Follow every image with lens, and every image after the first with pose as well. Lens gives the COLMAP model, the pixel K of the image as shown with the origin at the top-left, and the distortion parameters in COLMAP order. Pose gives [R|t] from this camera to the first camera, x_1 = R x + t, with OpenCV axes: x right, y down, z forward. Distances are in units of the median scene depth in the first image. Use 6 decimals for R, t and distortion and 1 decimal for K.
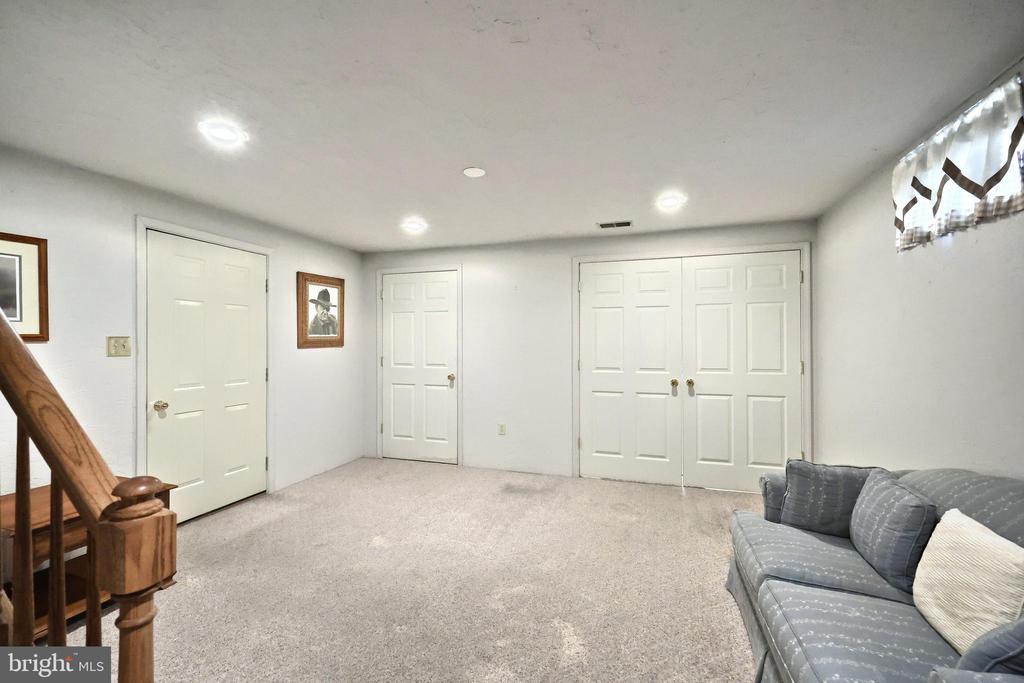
lens RADIAL K [[407.7, 0, 506.7], [0, 407.7, 340.6], [0, 0, 1]] dist [0.000927, 0.000311]
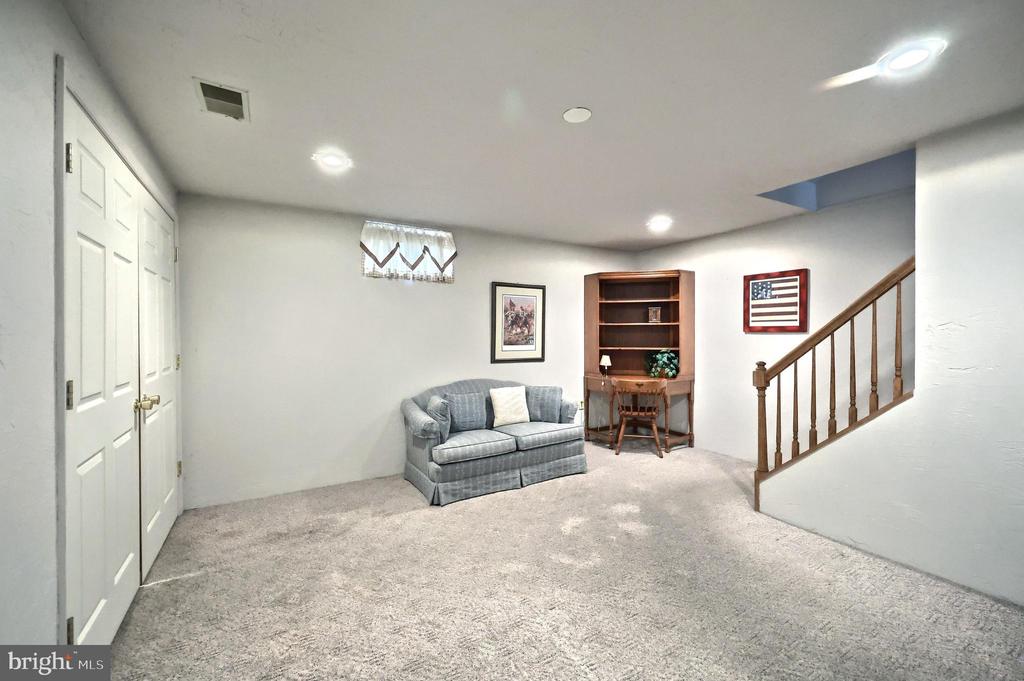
lens RADIAL K [[407.7, 0, 506.7], [0, 407.7, 339.6], [0, 0, 1]] dist [0.000927, 0.000311]
pose [[-0.746976, 0.002312, 0.664847, -0.503260], [0.001512, 0.999997, -0.001779, 0.024966], [-0.664849, -0.000324, -0.746977, 1.683732]]
